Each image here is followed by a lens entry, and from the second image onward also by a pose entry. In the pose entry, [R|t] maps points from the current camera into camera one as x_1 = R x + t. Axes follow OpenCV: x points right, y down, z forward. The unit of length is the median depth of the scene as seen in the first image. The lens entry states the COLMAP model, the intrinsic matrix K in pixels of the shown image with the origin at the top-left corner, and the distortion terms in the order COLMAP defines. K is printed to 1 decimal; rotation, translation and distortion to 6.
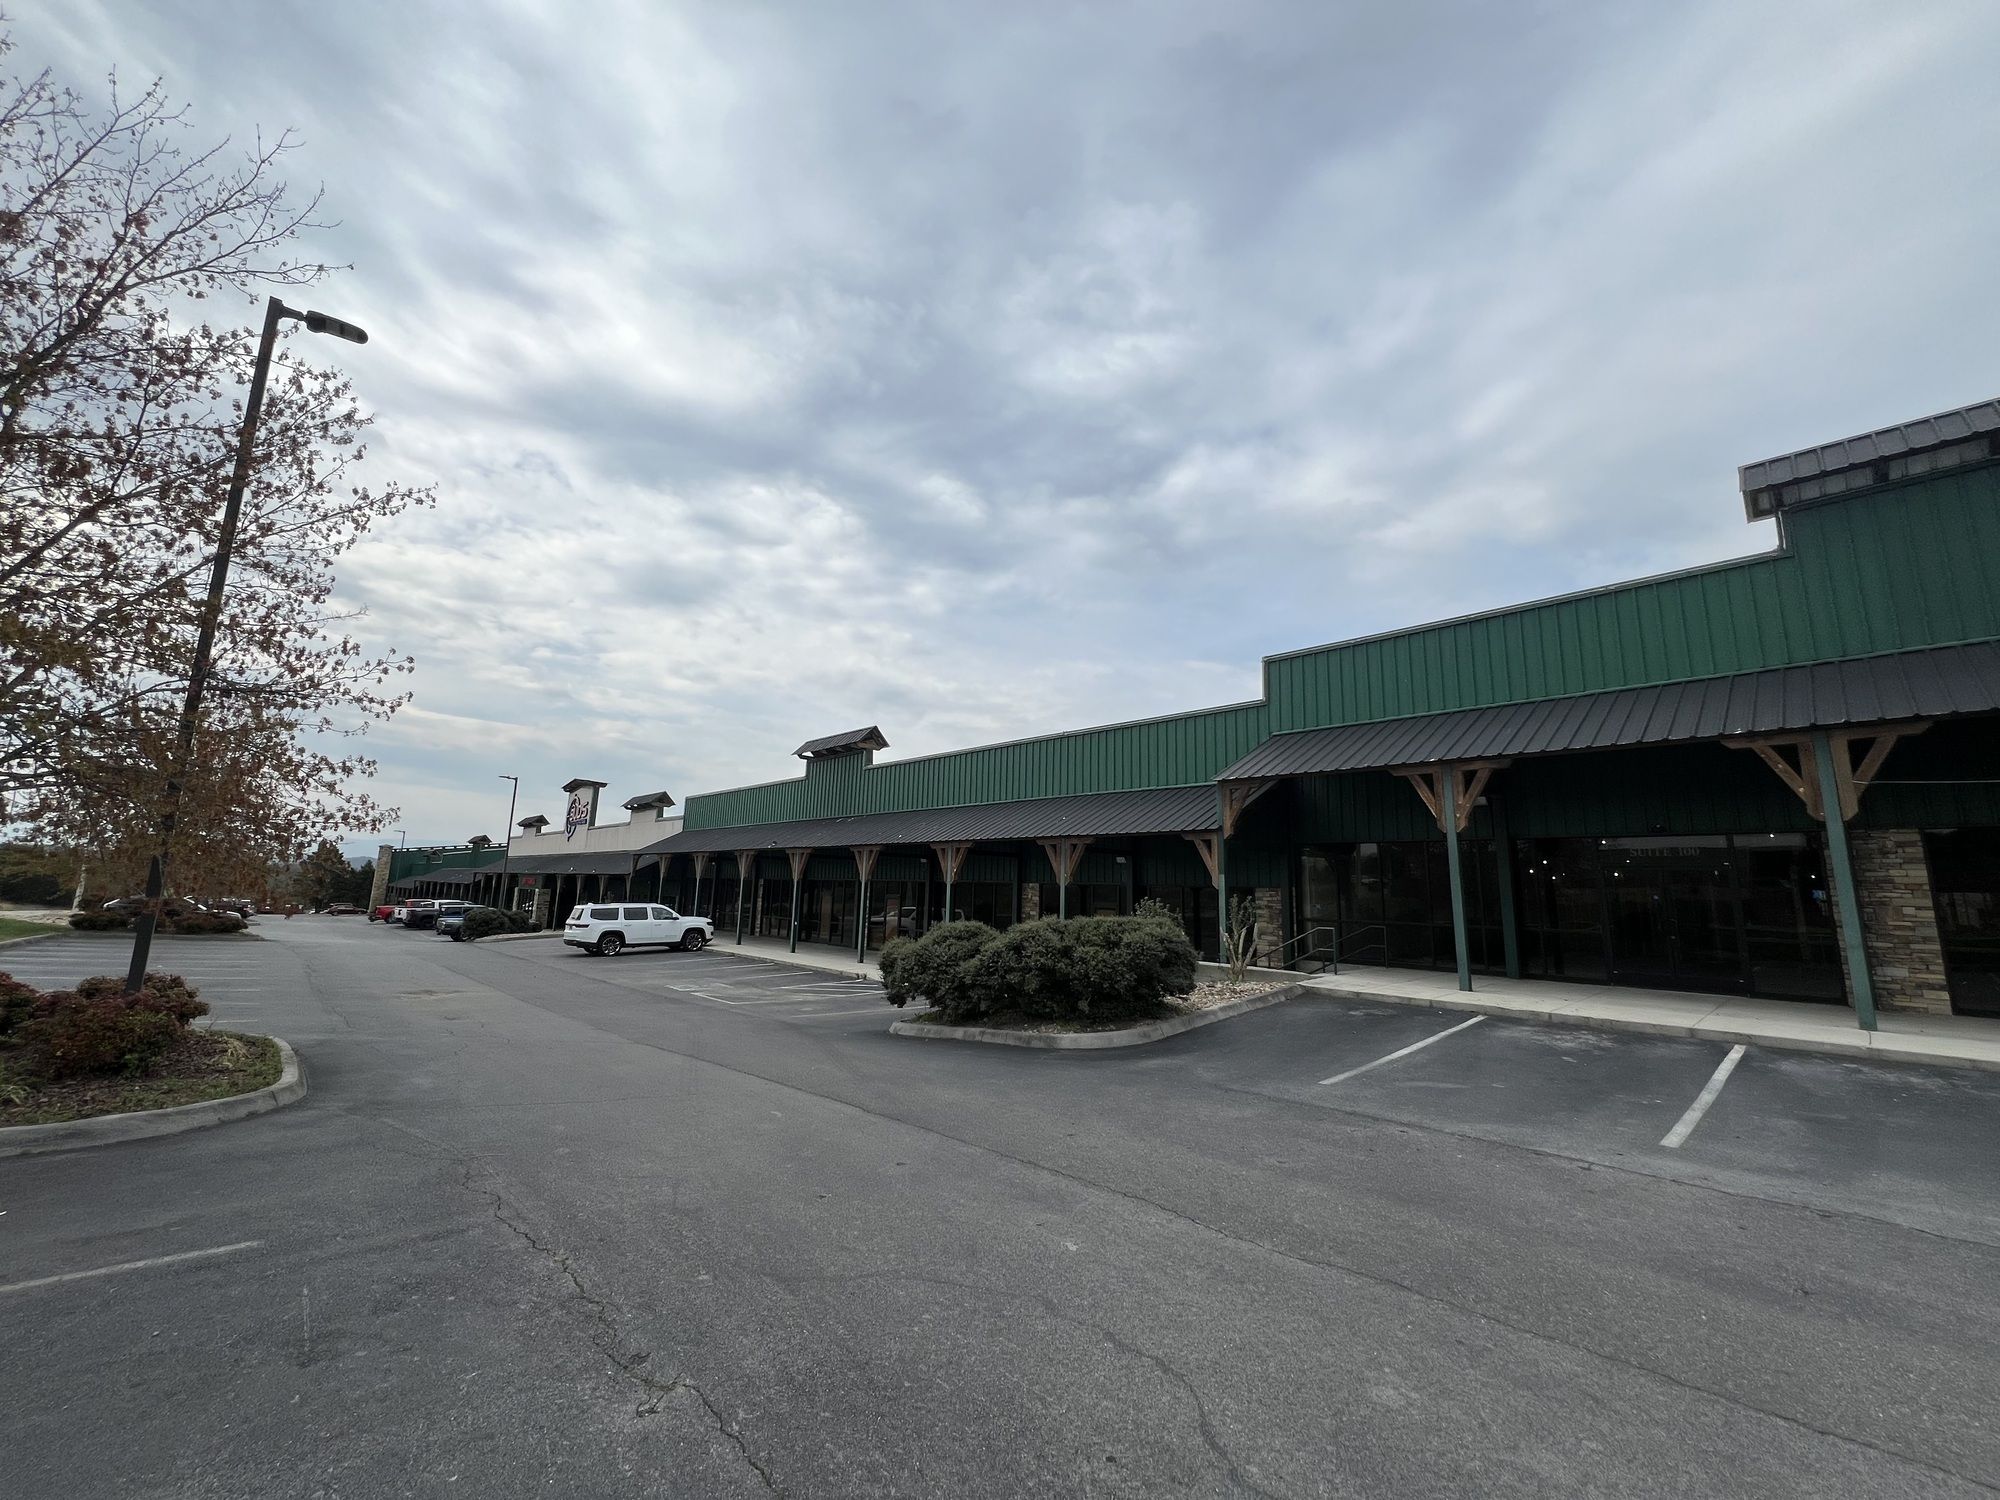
lens RADIAL K [[805.9, 0, 979.5], [0, 805.9, 737.0], [0, 0, 1]] dist [-0.000334, -0.000370]
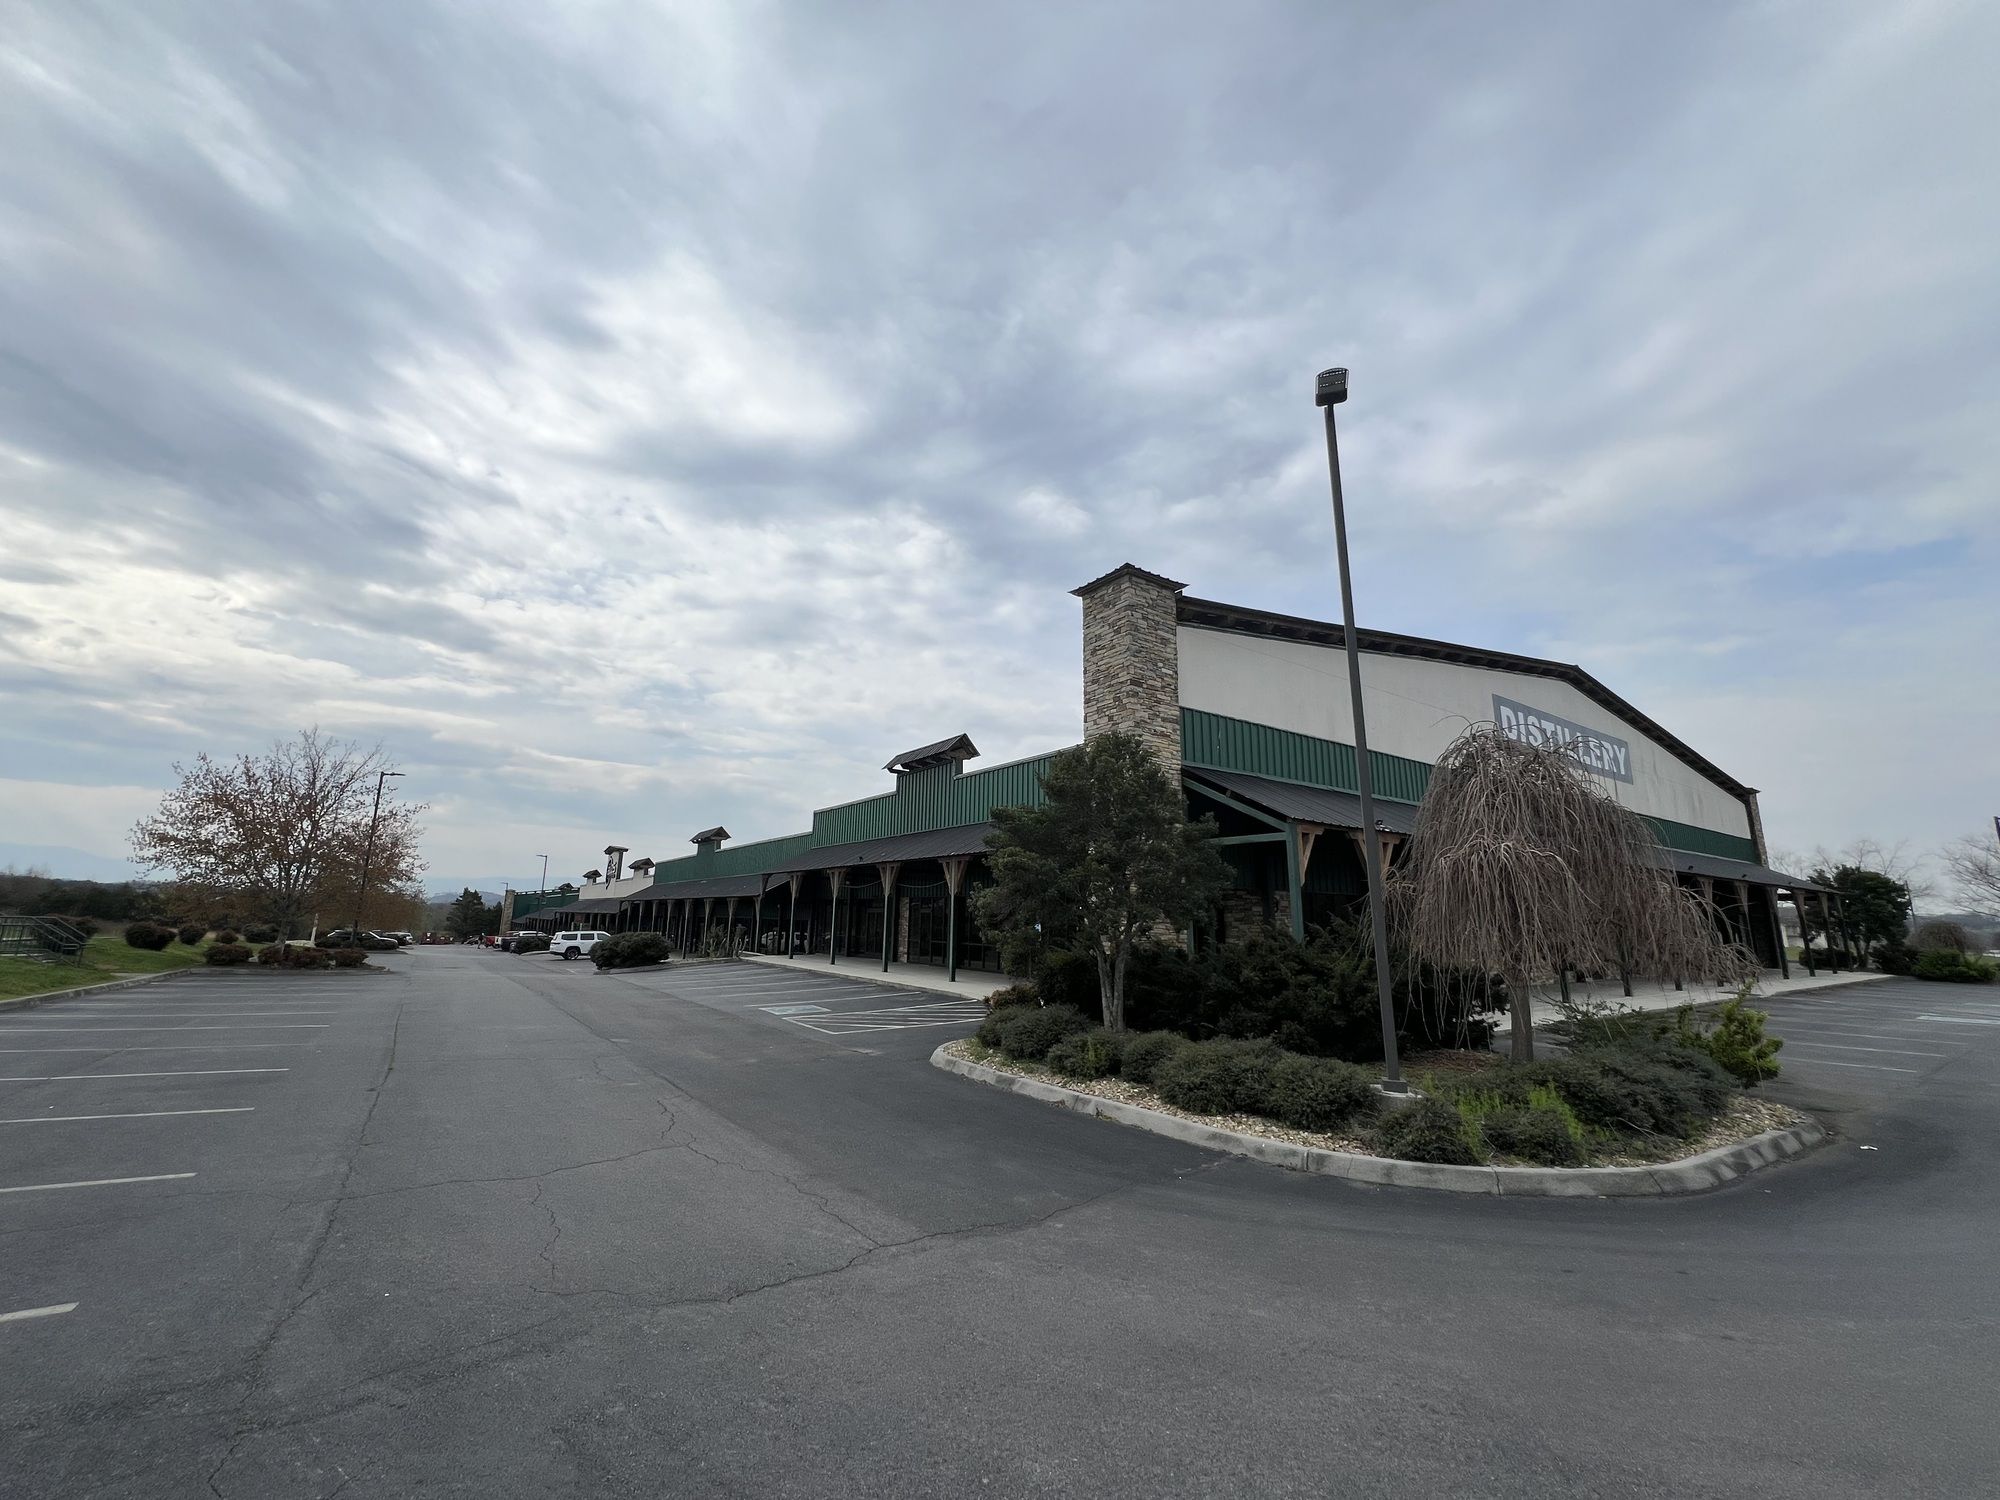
lens RADIAL K [[805.9, 0, 983.6], [0, 805.9, 742.1], [0, 0, 1]] dist [-0.000334, -0.000370]
pose [[0.992204, -0.043963, -0.116616, 0.670521], [0.041301, 0.998830, -0.025155, -0.133073], [0.117585, 0.020143, 0.992858, -0.687667]]
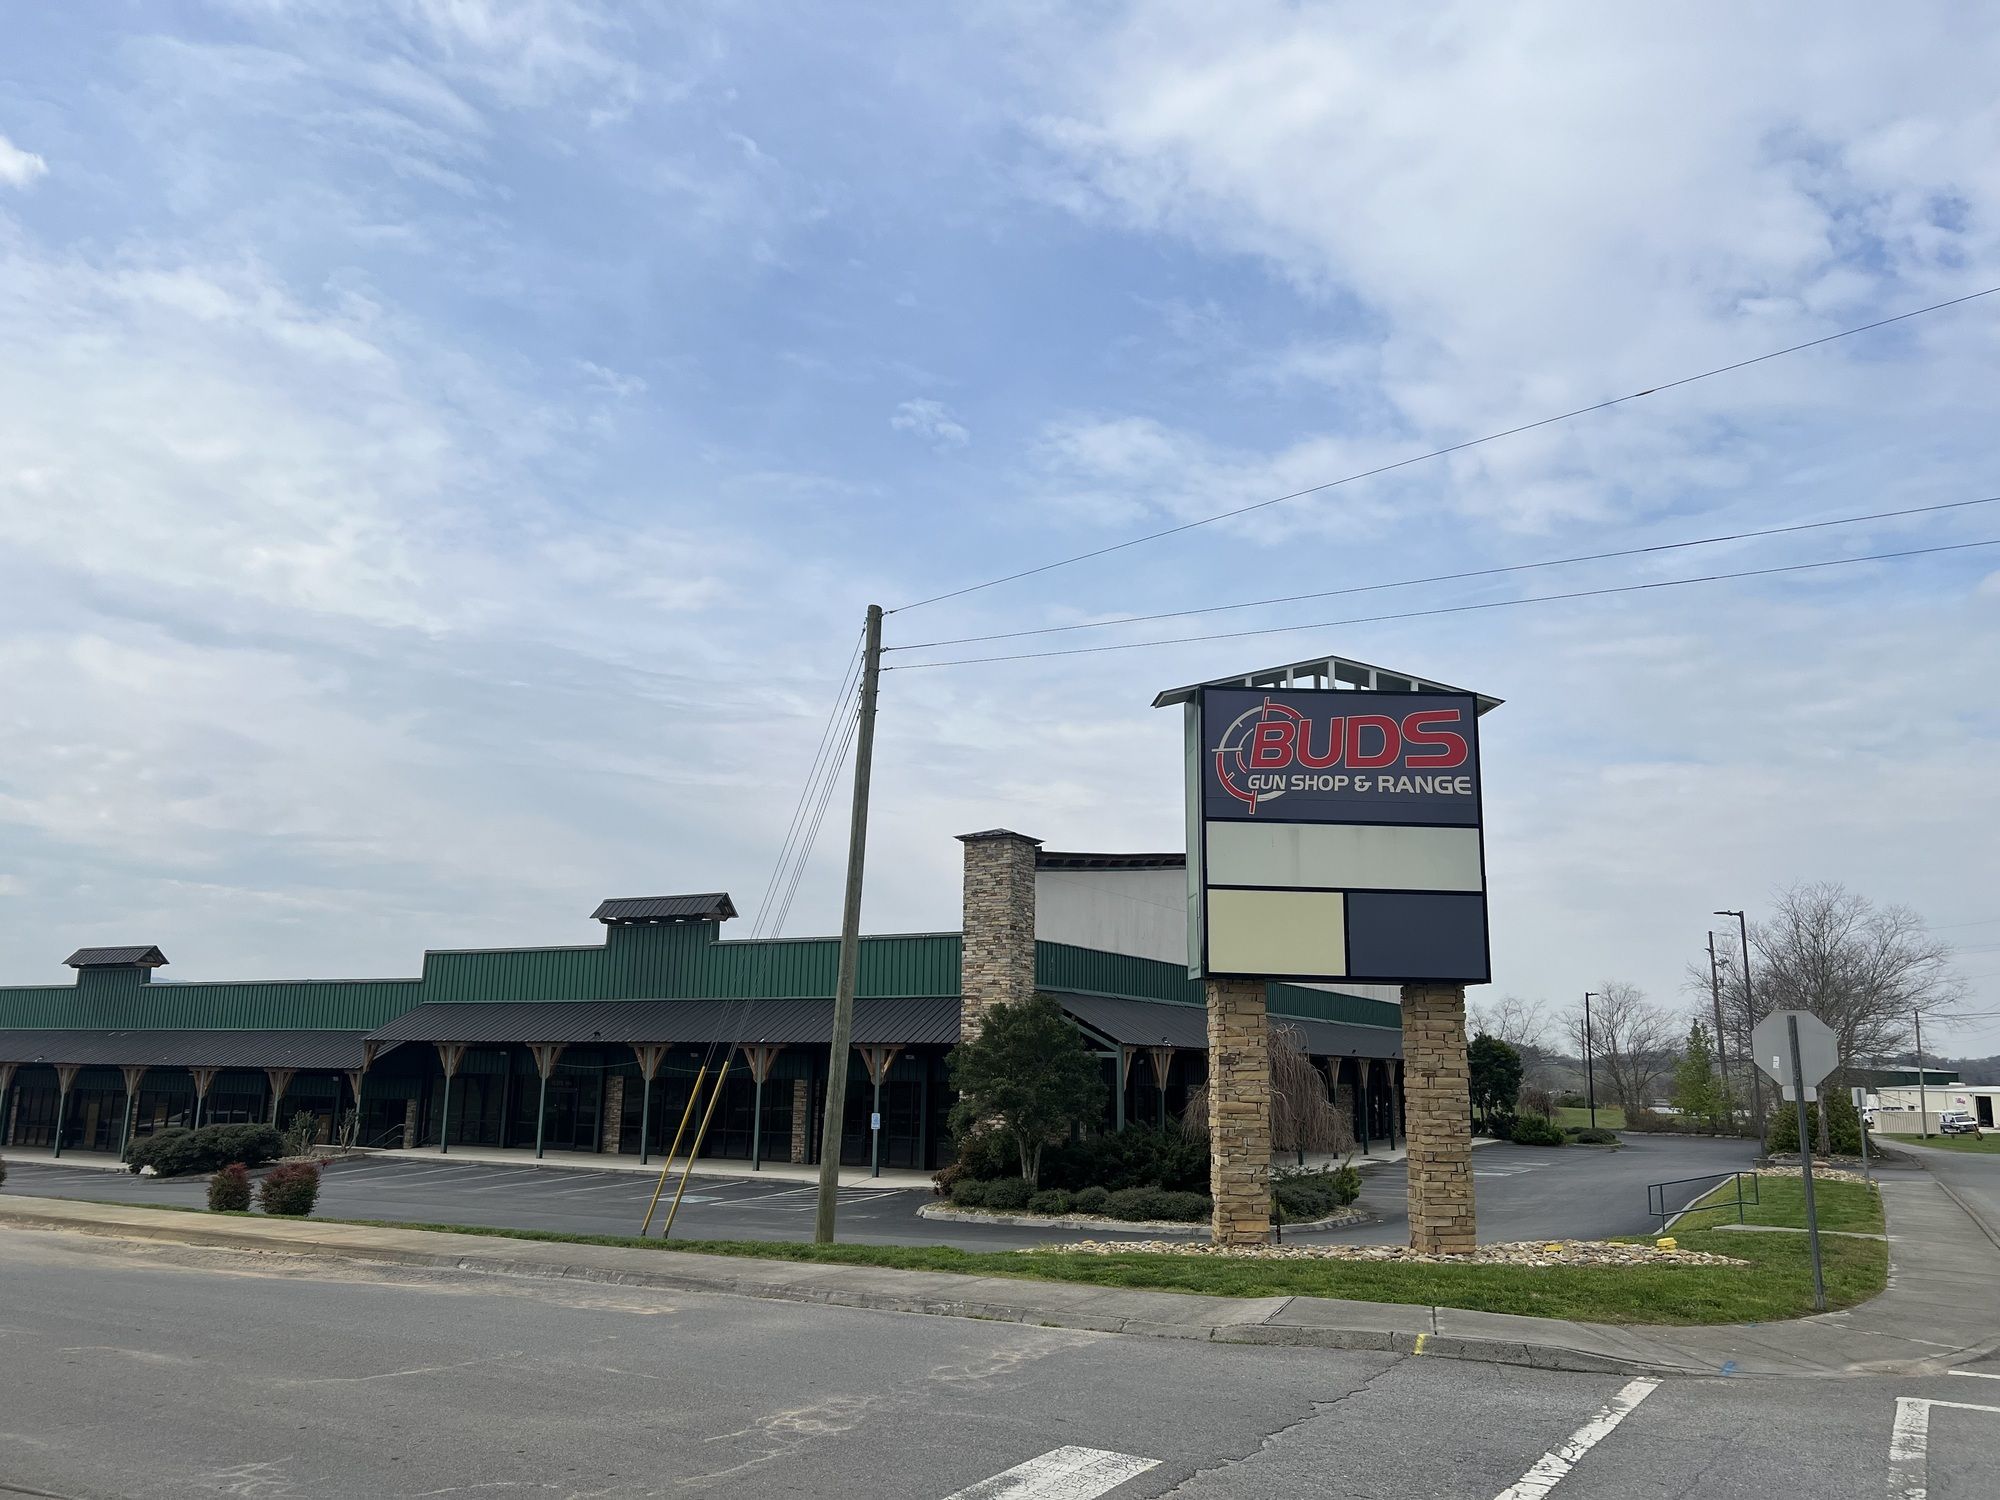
lens RADIAL K [[1518.0, 0, 986.9], [0, 1518.0, 741.9], [0, 0, 1]] dist [0.051351, -0.052917]
pose [[0.942862, 0.048924, 0.329572, 0.243269], [-0.047404, 0.998796, -0.012651, -0.328310], [-0.329794, -0.003695, 0.944046, -1.376195]]
